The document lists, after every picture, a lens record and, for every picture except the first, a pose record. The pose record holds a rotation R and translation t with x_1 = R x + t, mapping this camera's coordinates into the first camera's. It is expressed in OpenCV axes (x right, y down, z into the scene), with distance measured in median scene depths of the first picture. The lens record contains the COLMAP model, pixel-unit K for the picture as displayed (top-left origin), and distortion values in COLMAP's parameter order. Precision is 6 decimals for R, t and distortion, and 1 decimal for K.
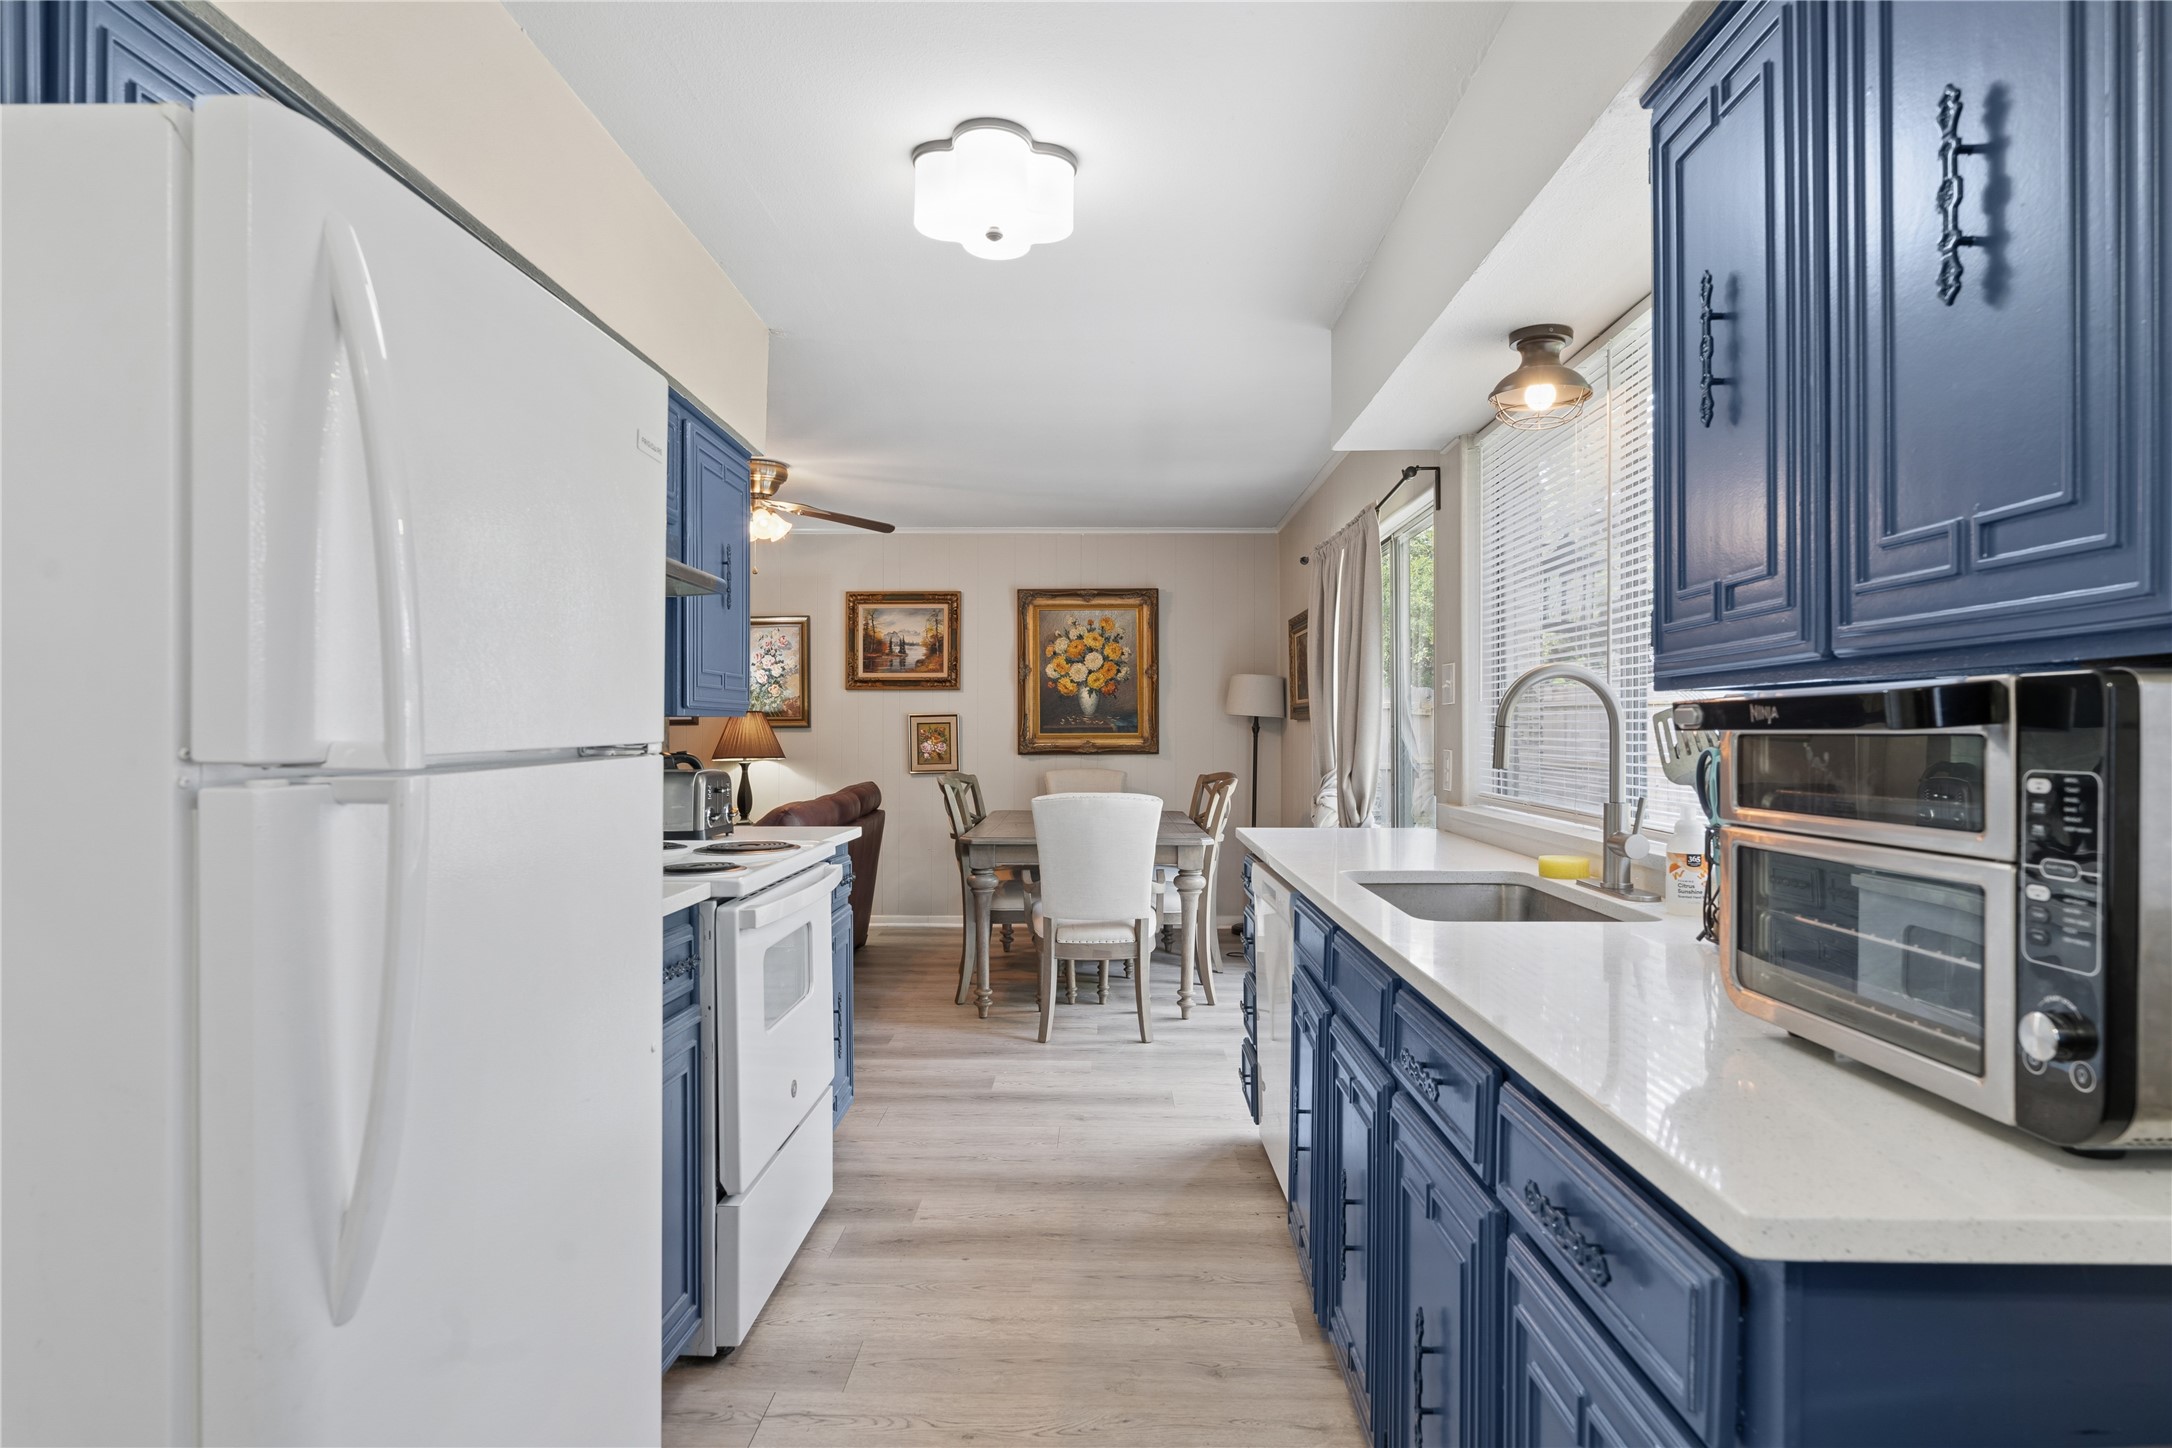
lens RADIAL K [[1157.6, 0, 1084.3], [0, 1157.6, 732.1], [0, 0, 1]] dist [0.001086, -0.000067]
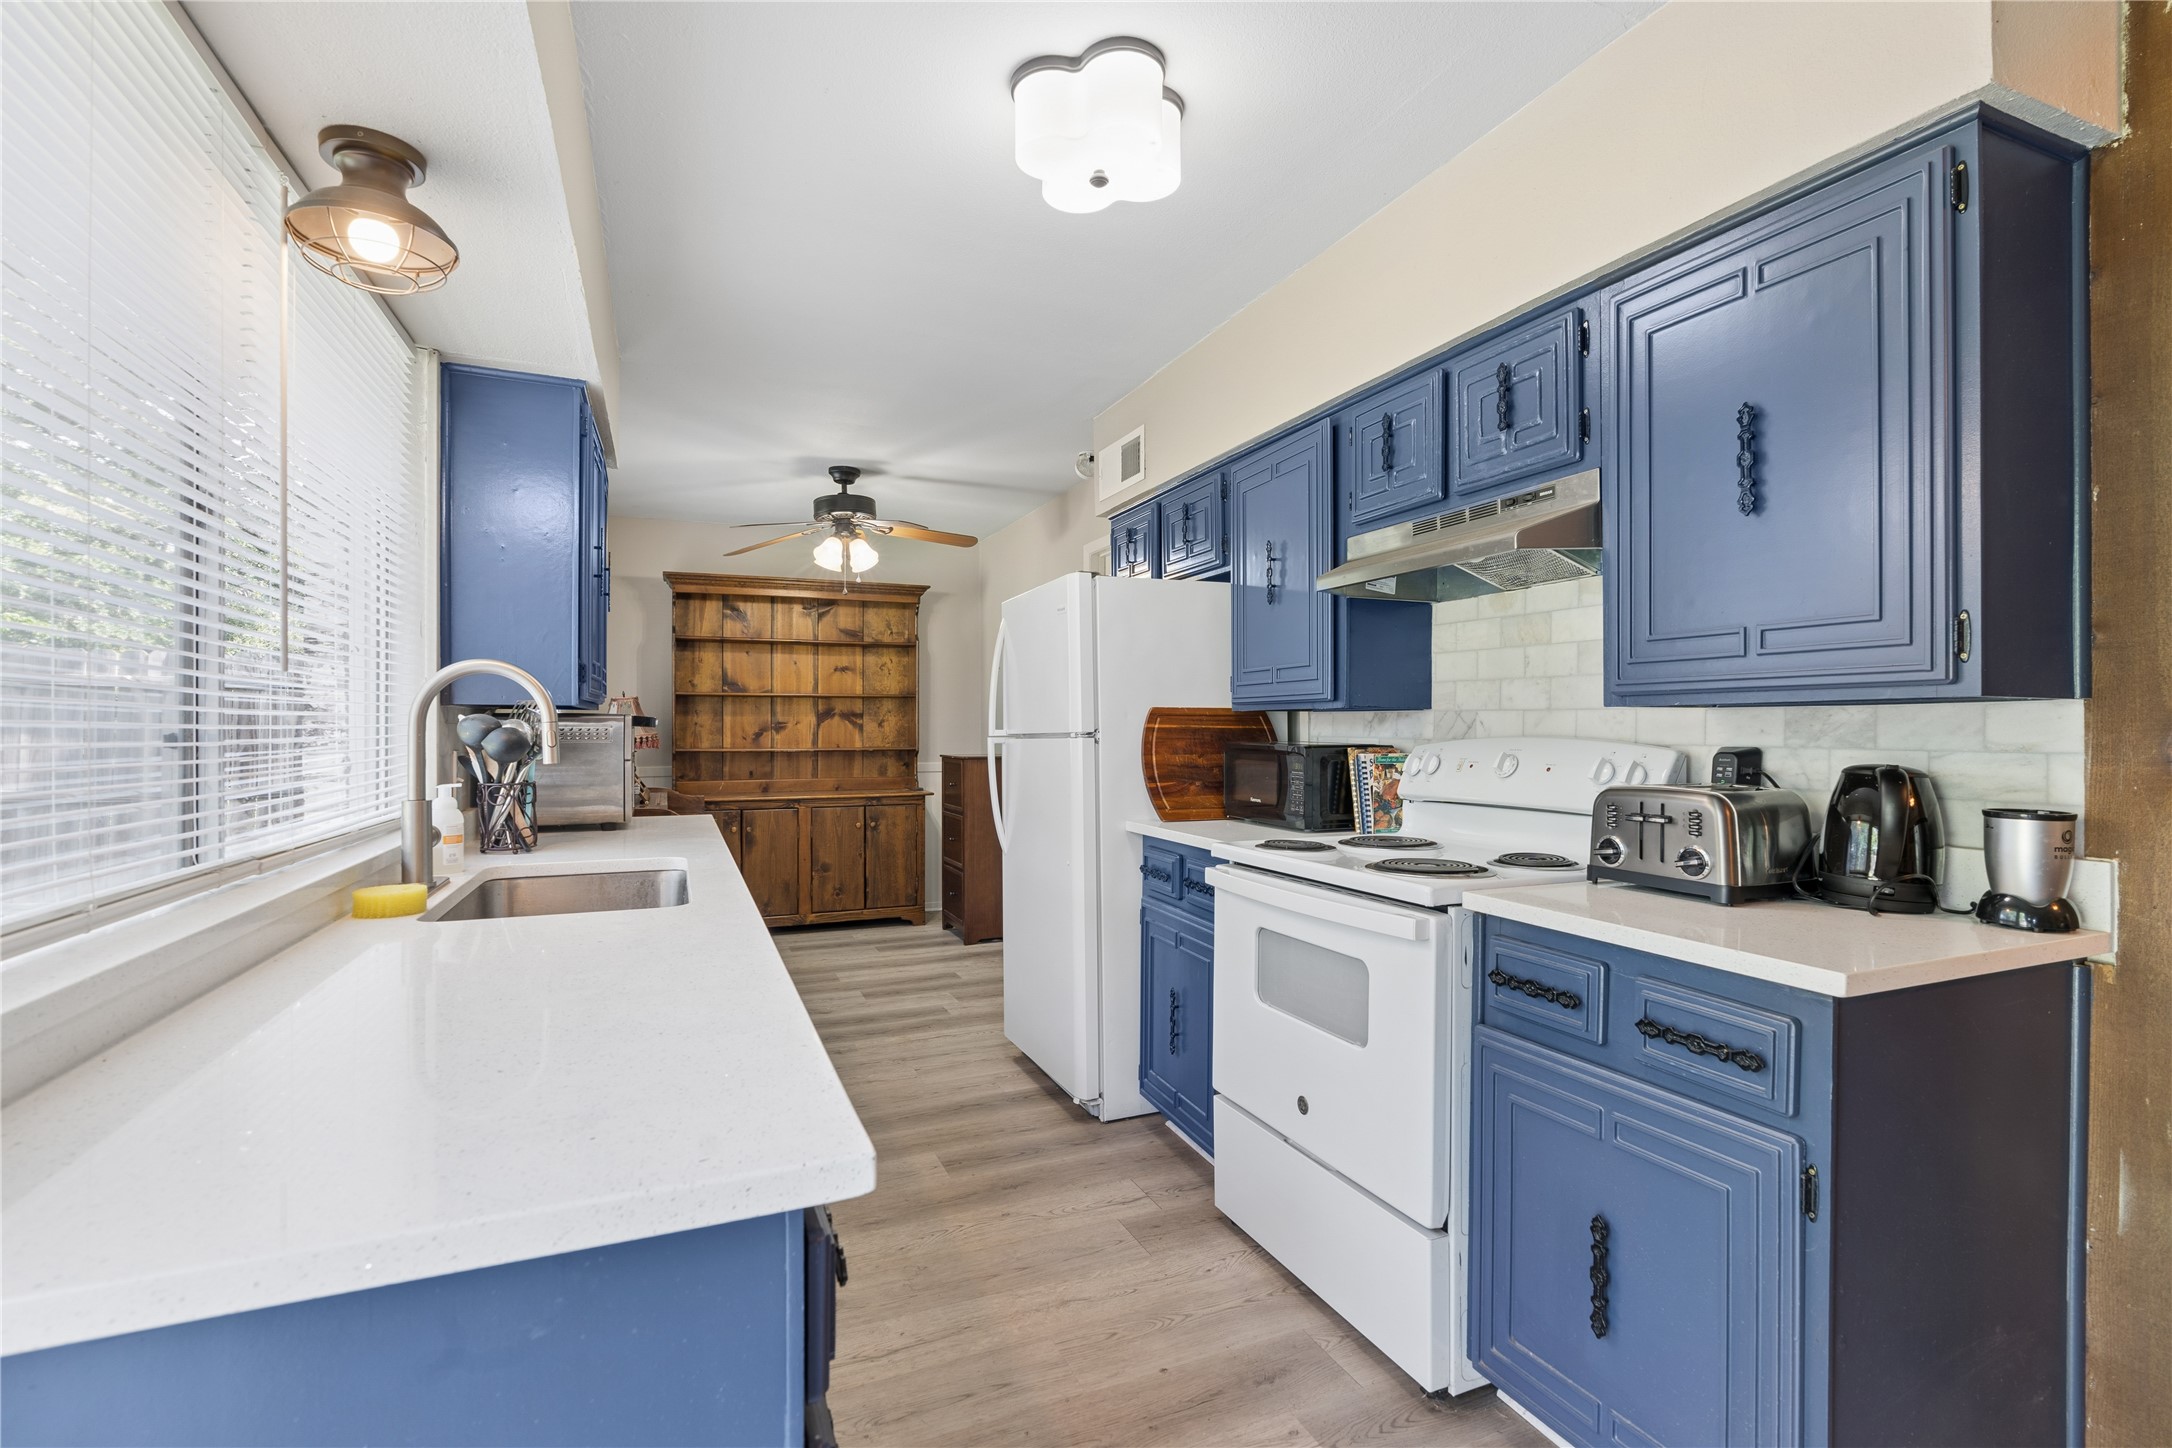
lens RADIAL K [[988.5, 0, 1087.8], [0, 988.5, 726.7], [0, 0, 1]] dist [-0.012845, 0.003385]
pose [[-0.912321, 0.004603, -0.409449, 0.252390], [0.005465, 0.999985, -0.000936, 0.001162], [0.409439, -0.003091, -0.912332, 1.780767]]
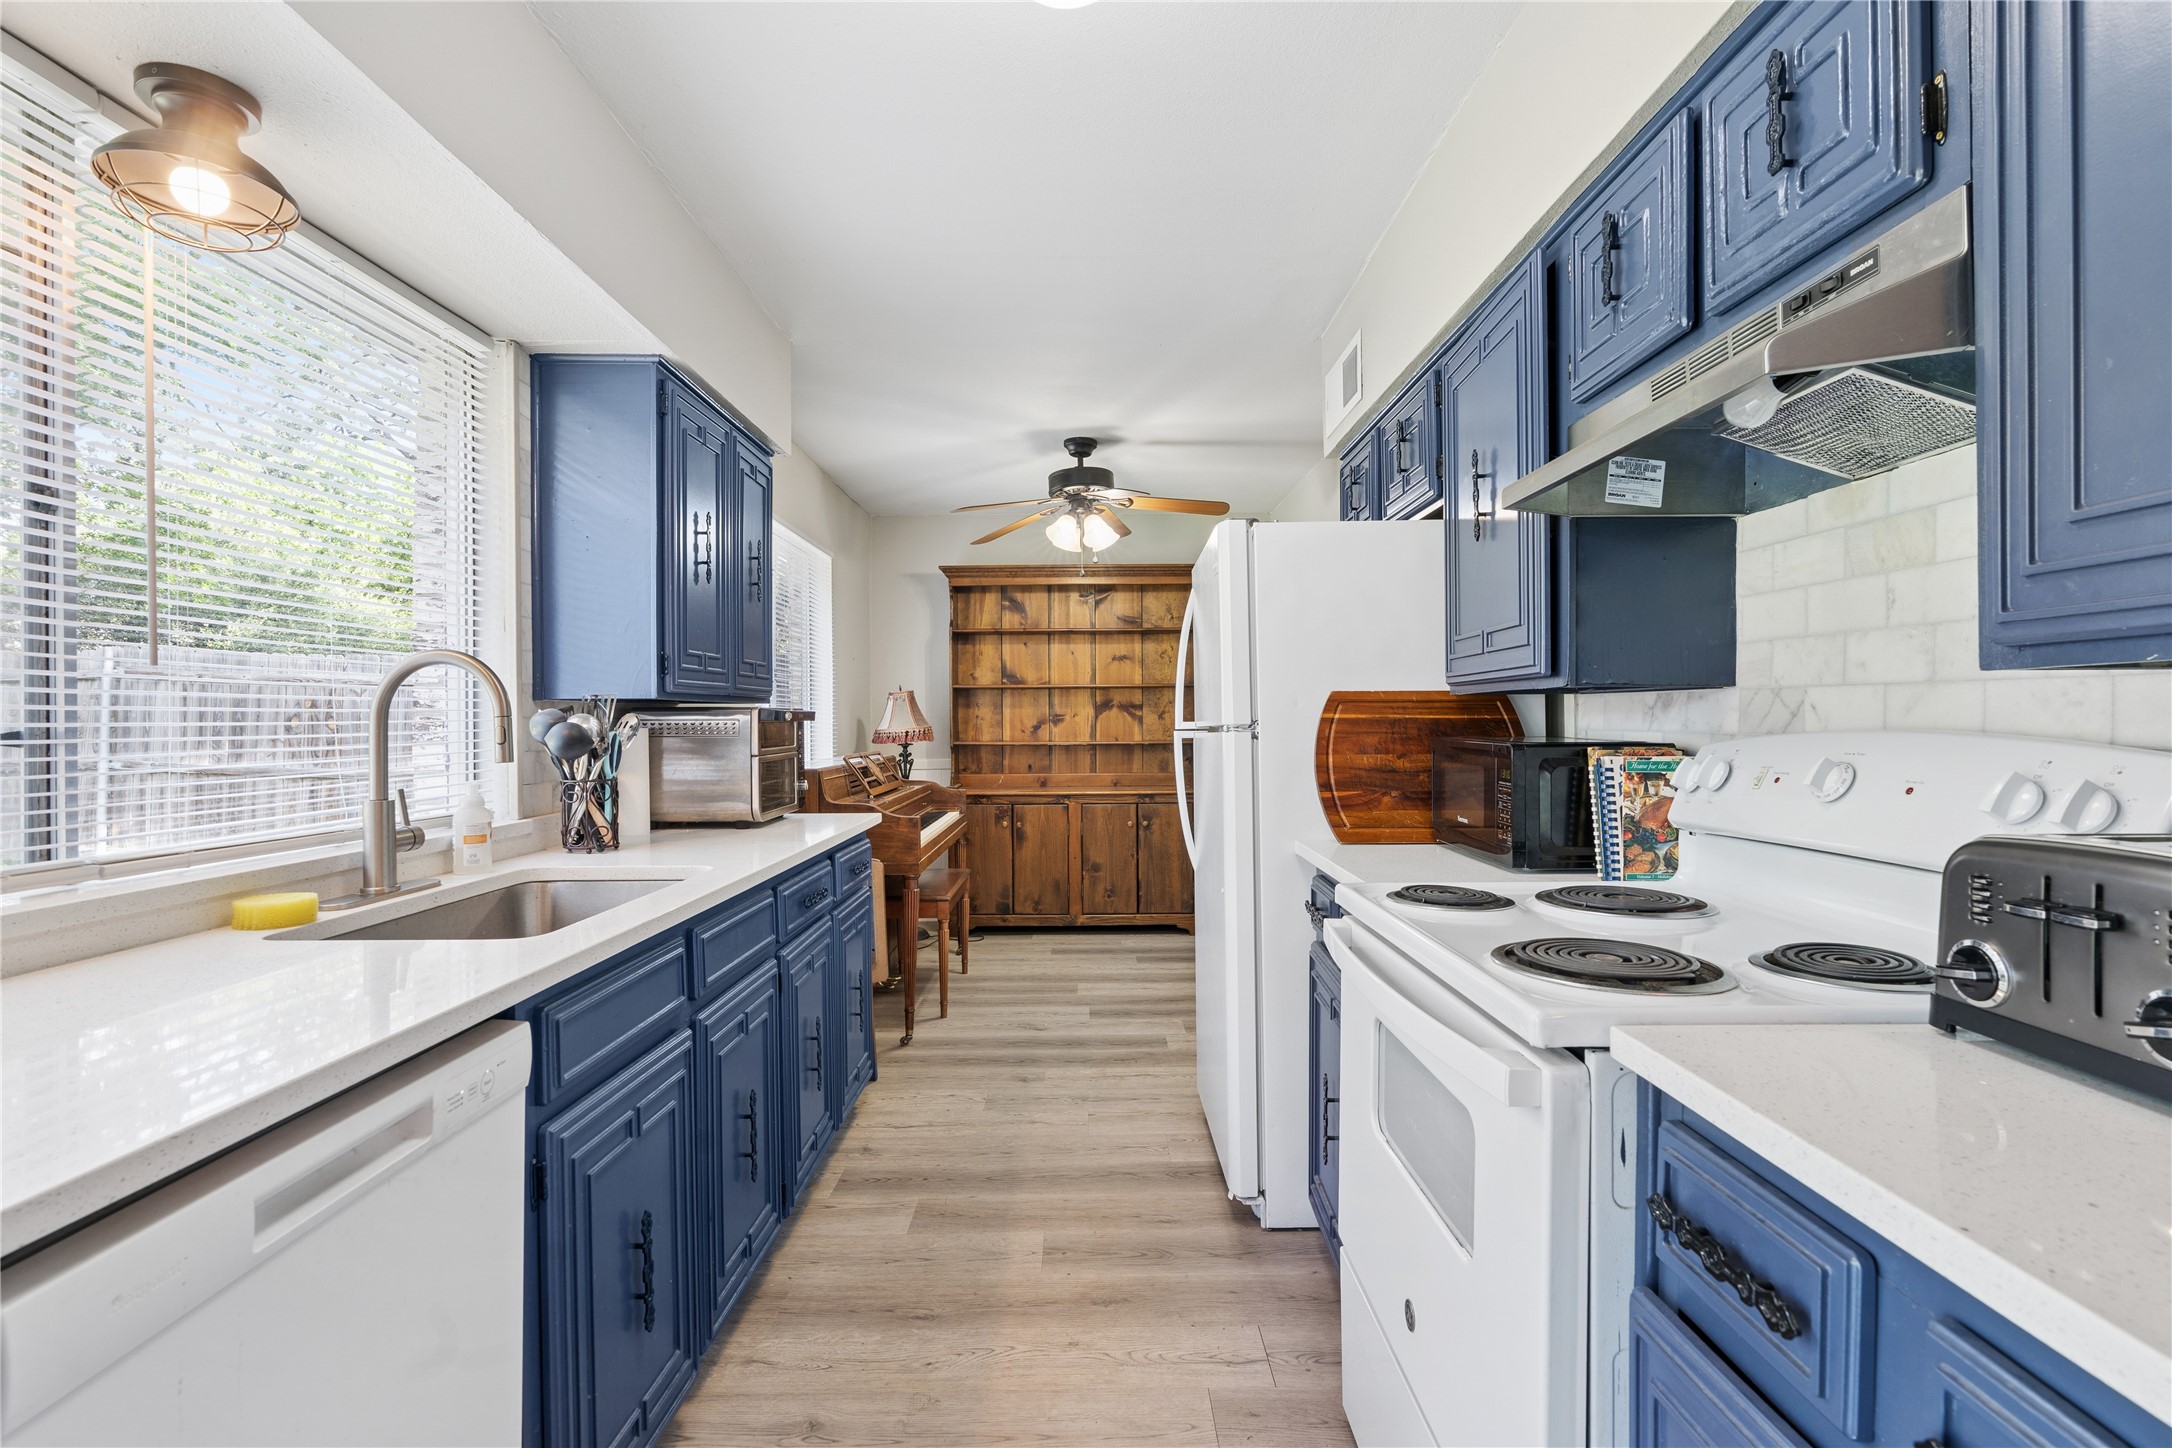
lens RADIAL K [[988.5, 0, 1087.4], [0, 988.5, 721.2], [0, 0, 1]] dist [-0.012845, 0.003385]
pose [[-0.999699, 0.010588, -0.022152, -0.081990], [0.010618, 0.999943, -0.001231, 0.003096], [0.022138, -0.001466, -0.999754, 1.610120]]
